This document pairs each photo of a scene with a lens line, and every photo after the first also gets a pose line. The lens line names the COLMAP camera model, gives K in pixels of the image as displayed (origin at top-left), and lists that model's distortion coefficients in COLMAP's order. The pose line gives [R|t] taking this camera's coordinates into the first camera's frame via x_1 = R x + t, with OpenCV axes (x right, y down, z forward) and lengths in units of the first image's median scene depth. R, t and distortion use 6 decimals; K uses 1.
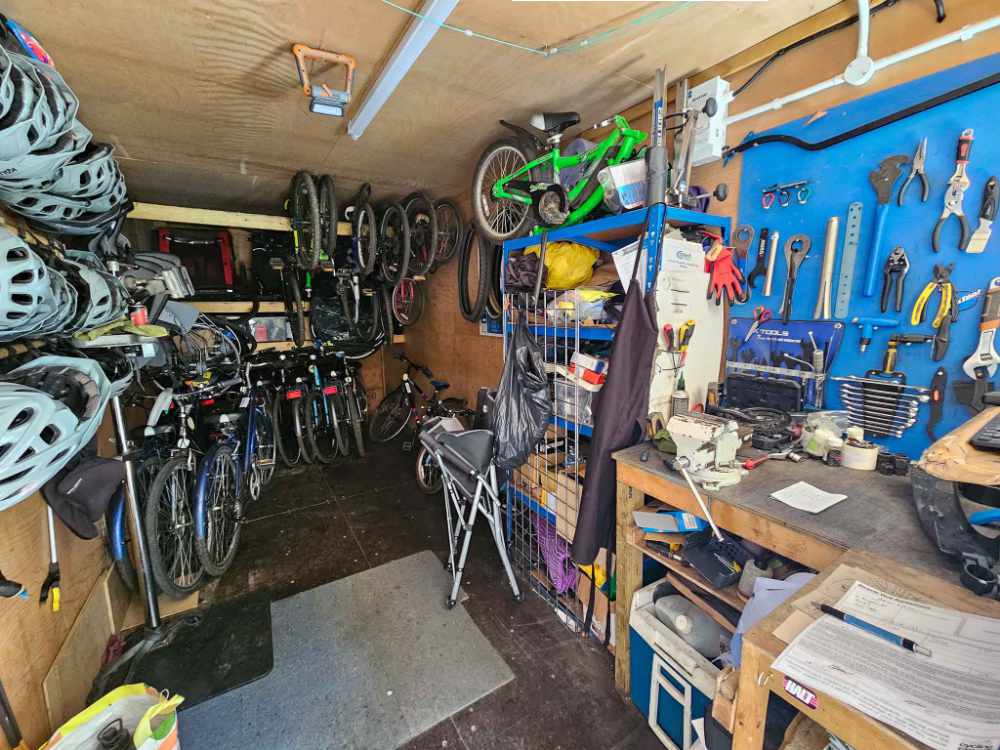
lens RADIAL K [[402.5, 0, 501.4], [0, 402.5, 351.1], [0, 0, 1]] dist [-0.031956, 0.007510]
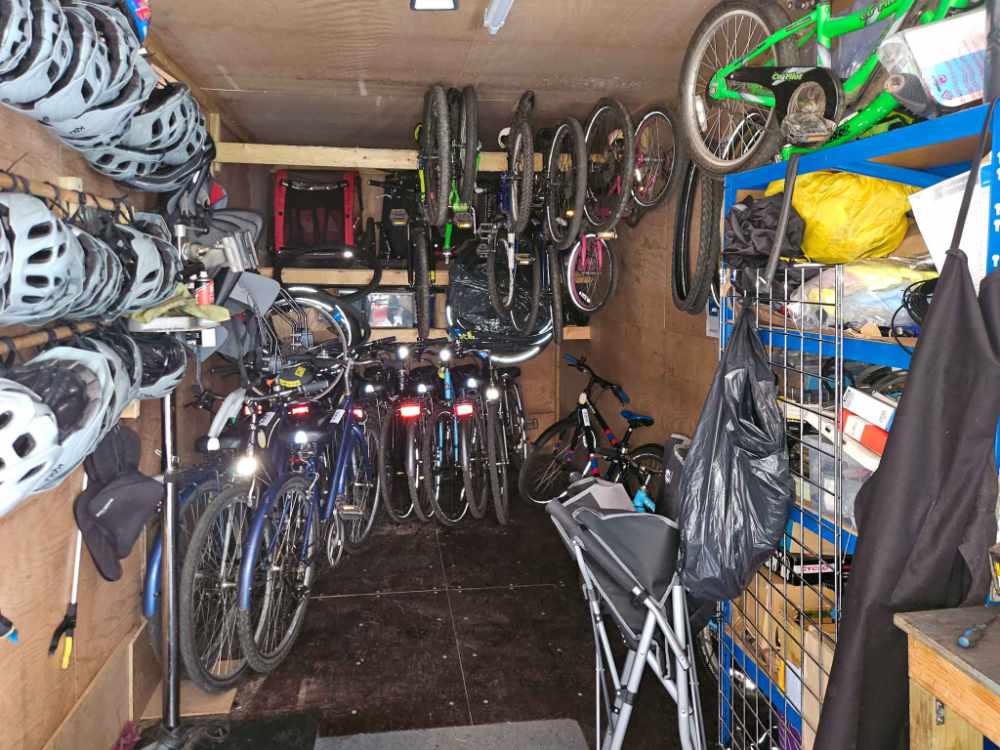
lens RADIAL K [[683.7, 0, 498.6], [0, 683.7, 273.1], [0, 0, 1]] dist [0.008874, -0.002157]
pose [[0.905075, 0.015778, -0.424959, 0.145717], [-0.062470, 0.993403, -0.096165, -0.028639], [0.420638, 0.113584, 0.900090, 0.022502]]
